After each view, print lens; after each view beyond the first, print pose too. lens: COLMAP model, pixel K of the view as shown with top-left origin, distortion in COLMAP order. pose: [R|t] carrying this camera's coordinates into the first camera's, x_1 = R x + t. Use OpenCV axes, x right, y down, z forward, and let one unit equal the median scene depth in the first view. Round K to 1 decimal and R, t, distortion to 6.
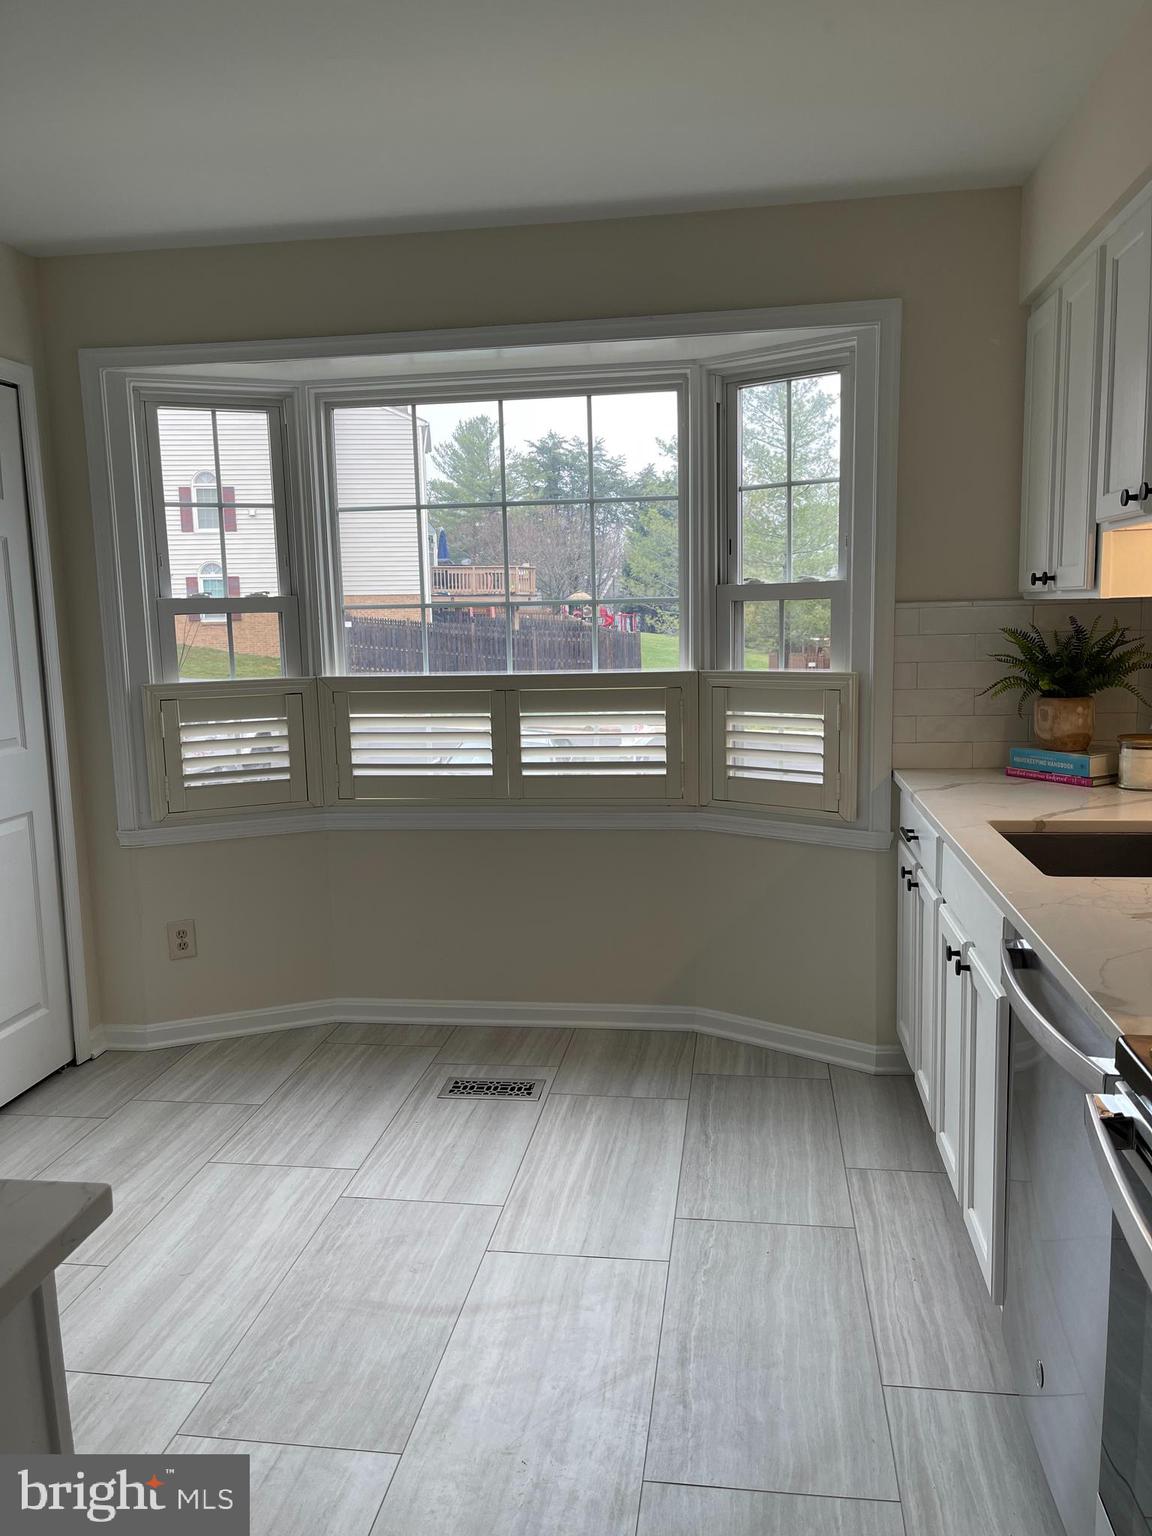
lens RADIAL K [[1152.5, 0, 585.2], [0, 1152.5, 769.6], [0, 0, 1]] dist [0.051906, -0.068303]
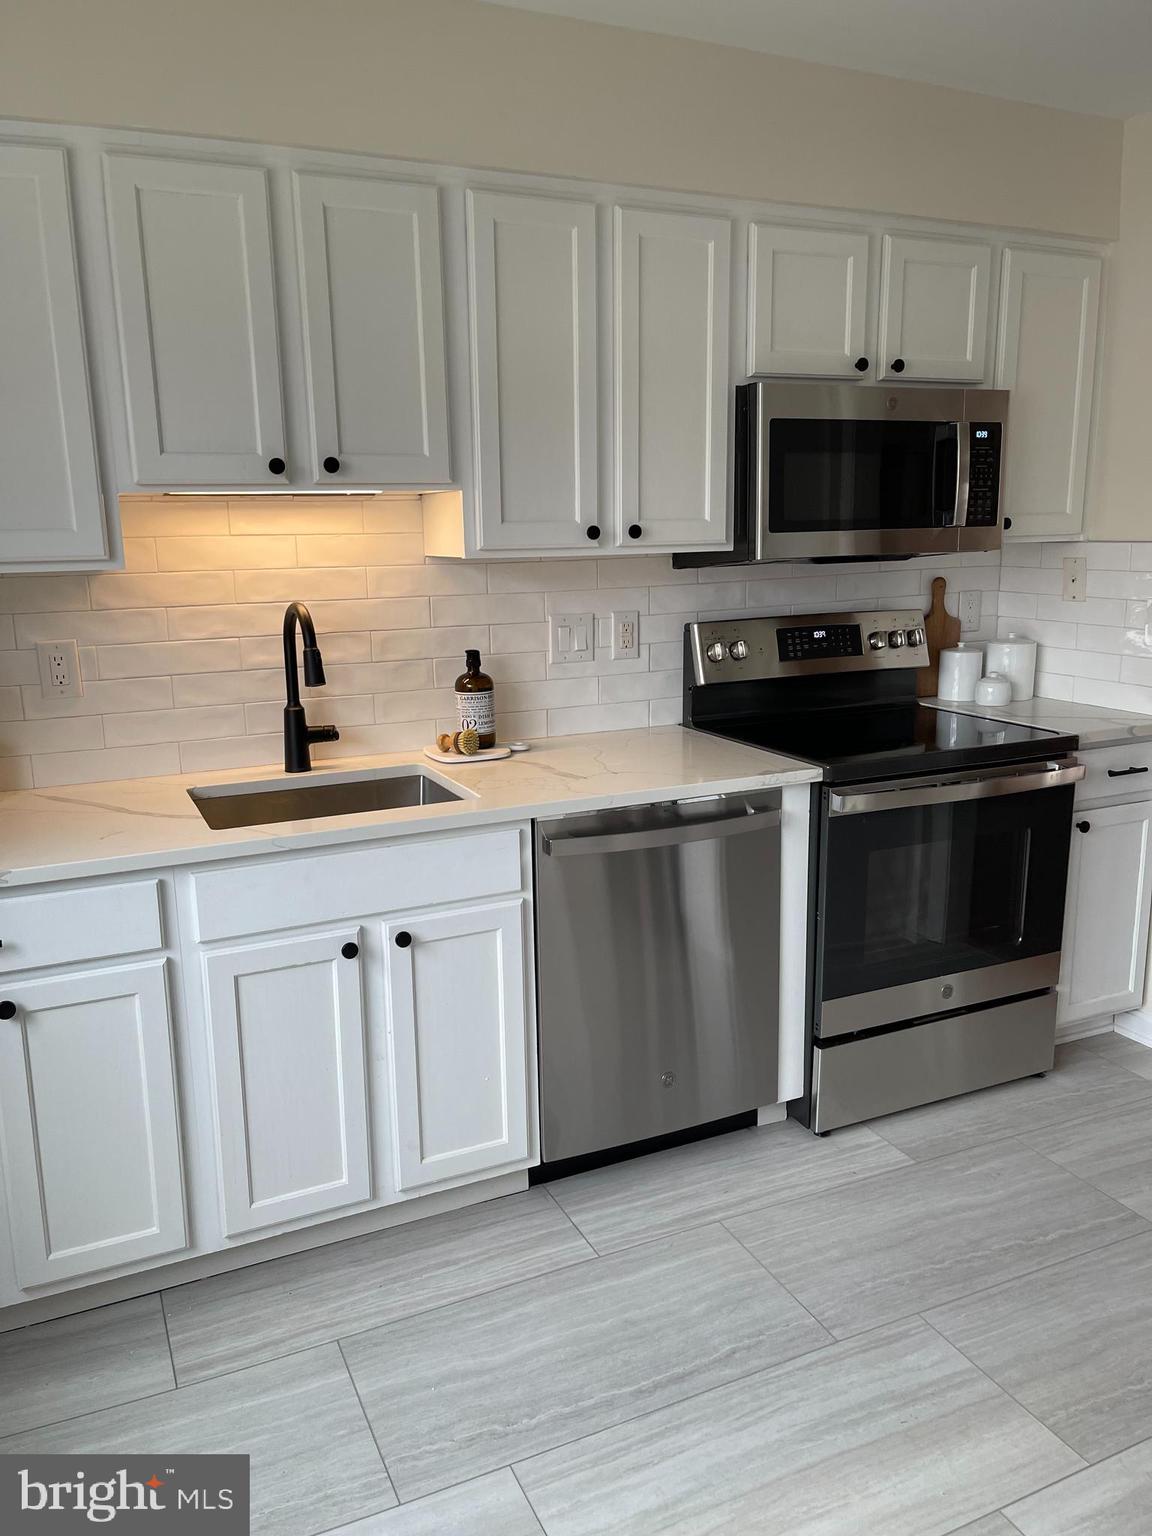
lens RADIAL K [[1152.5, 0, 564.9], [0, 1152.5, 765.0], [0, 0, 1]] dist [0.051906, -0.068303]
pose [[-0.540287, -0.135758, 0.830458, -0.414489], [0.145187, 0.957060, 0.250911, -0.151472], [-0.828861, 0.256136, -0.497376, 1.011959]]
